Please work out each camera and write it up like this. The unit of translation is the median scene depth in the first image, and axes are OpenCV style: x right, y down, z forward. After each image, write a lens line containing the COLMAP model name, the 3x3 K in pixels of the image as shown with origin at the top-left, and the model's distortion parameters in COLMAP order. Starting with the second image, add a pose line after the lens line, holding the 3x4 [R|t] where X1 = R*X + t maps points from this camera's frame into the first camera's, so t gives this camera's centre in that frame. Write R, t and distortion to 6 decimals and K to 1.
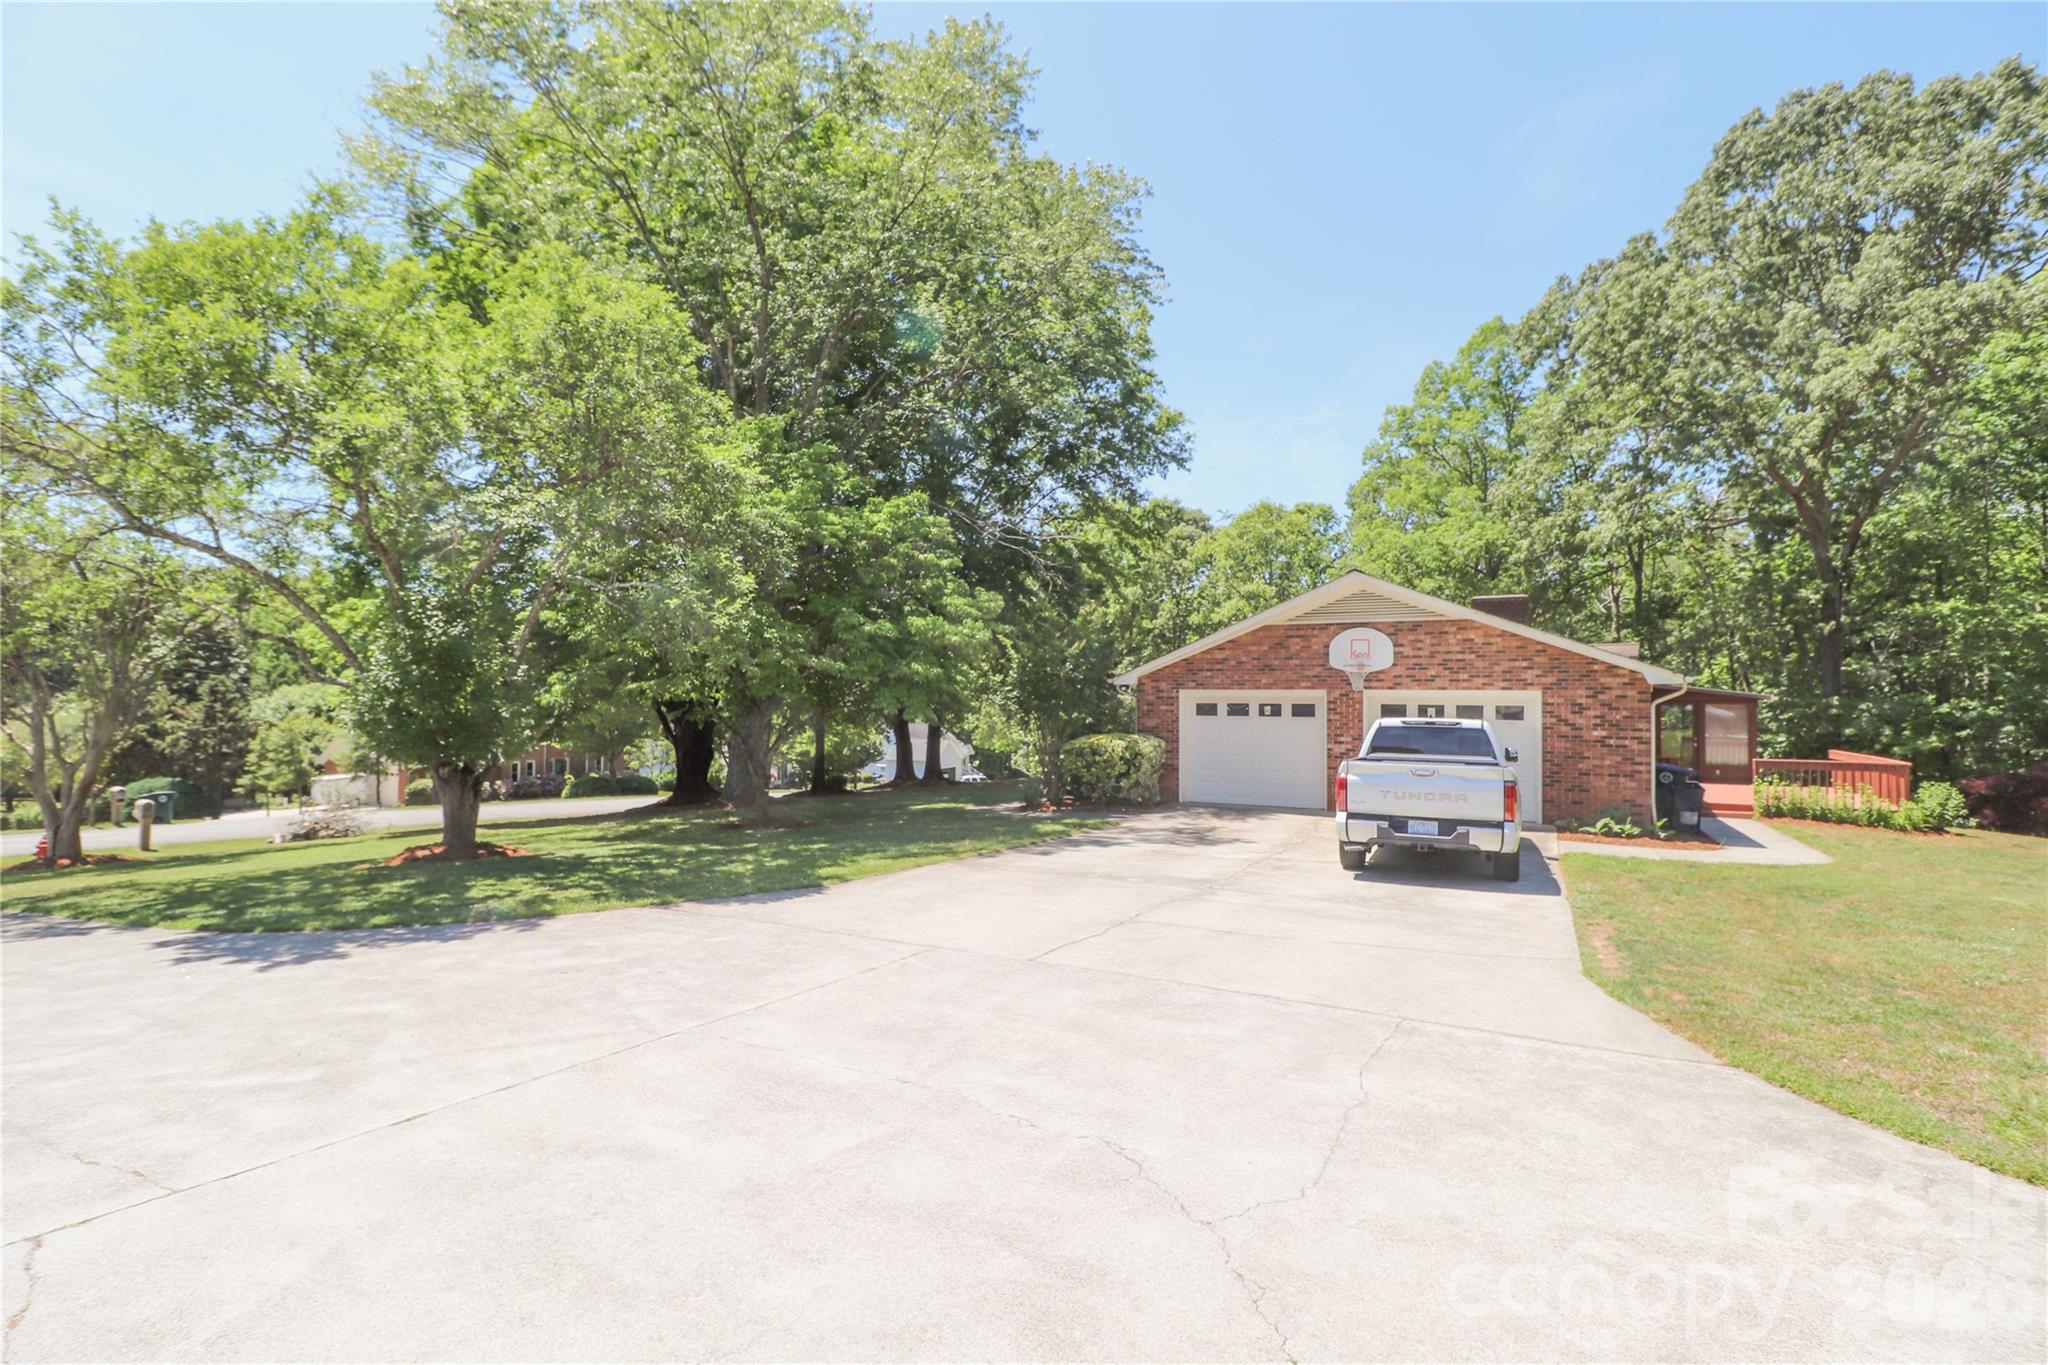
lens RADIAL K [[933.5, 0, 1027.1], [0, 933.5, 671.1], [0, 0, 1]] dist [-0.004890, -0.008722]
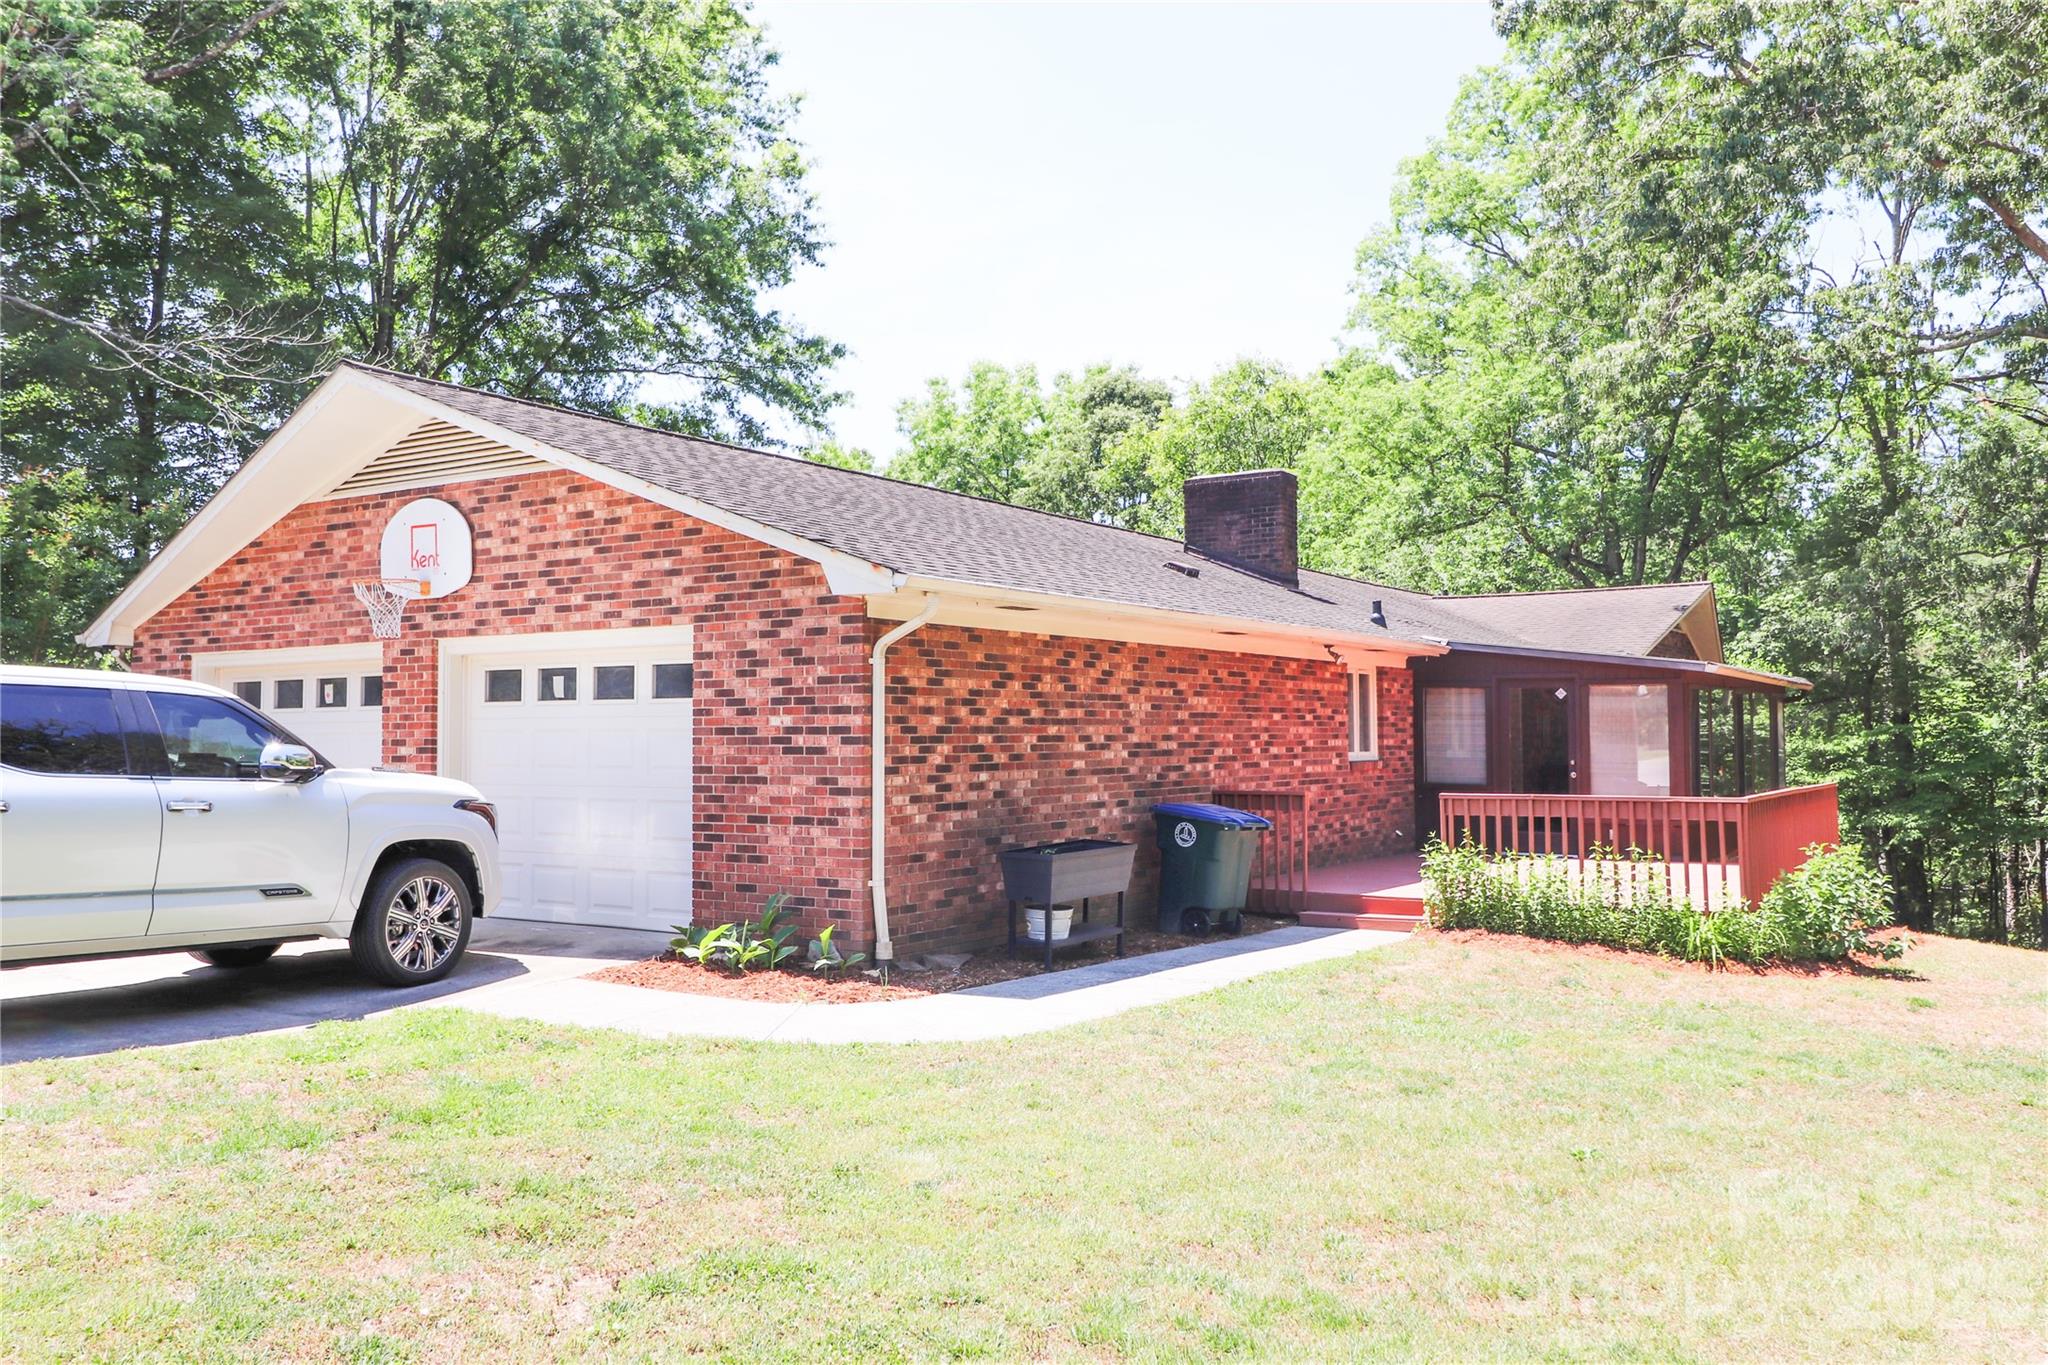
lens RADIAL K [[1608.0, 0, 1014.3], [0, 1608.0, 672.9], [0, 0, 1]] dist [0.009202, -0.003863]
pose [[0.997971, -0.012920, -0.062339, 0.545827], [0.011928, 0.999797, -0.016264, 0.041468], [0.062536, 0.015488, 0.997923, 0.204883]]
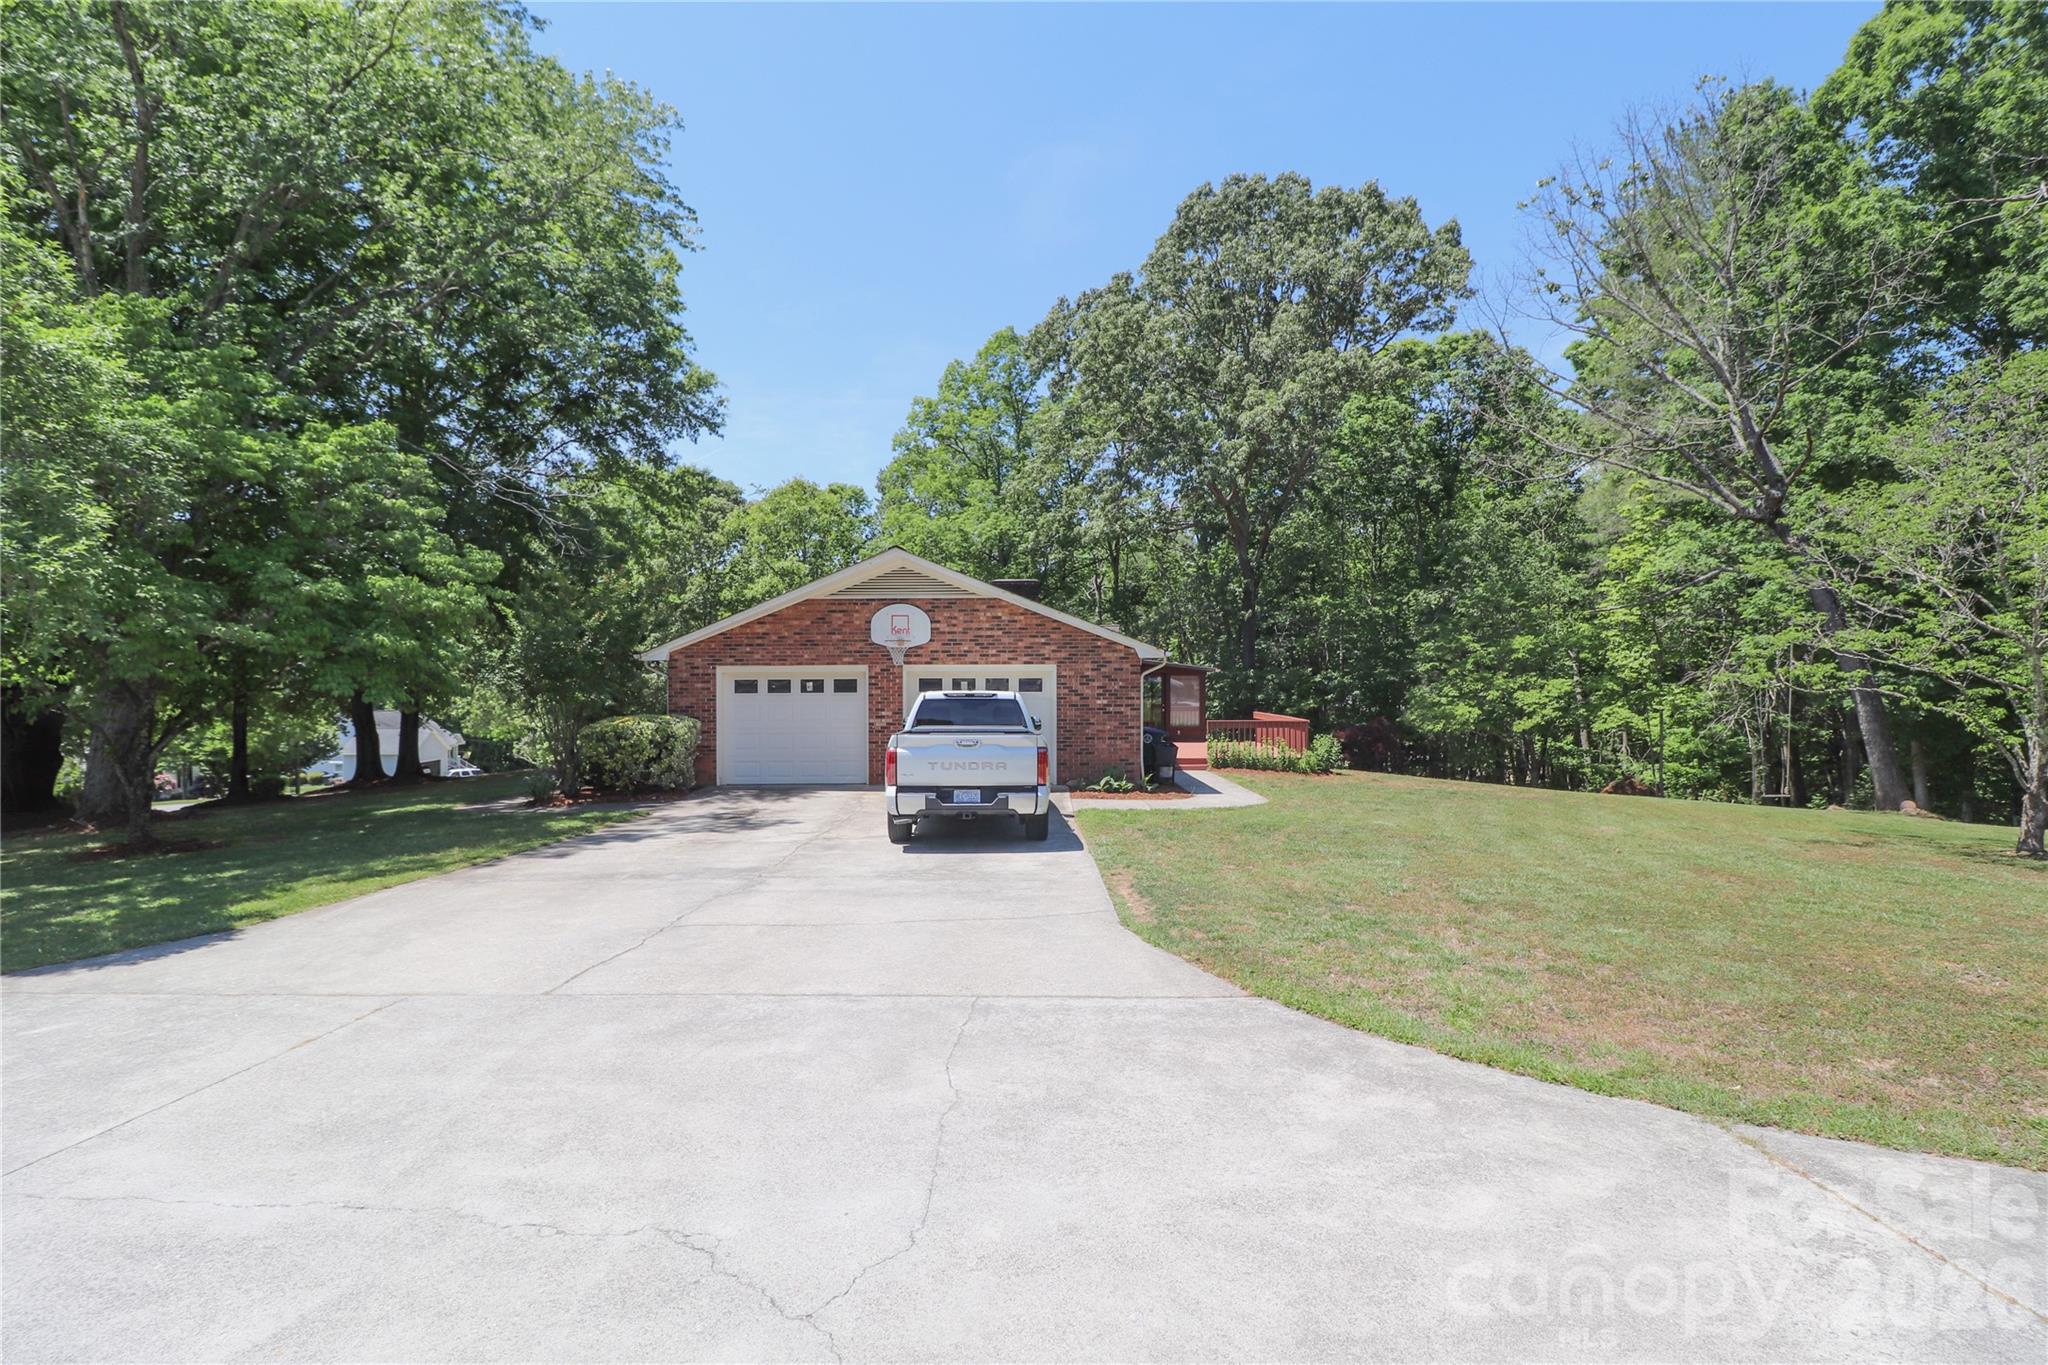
lens RADIAL K [[933.5, 0, 1005.9], [0, 933.5, 671.4], [0, 0, 1]] dist [-0.004890, -0.008722]
pose [[0.891489, -0.008063, 0.452970, -0.001467], [-0.002558, 0.999736, 0.022829, 0.002922], [-0.453034, -0.021510, 0.891233, 0.030963]]
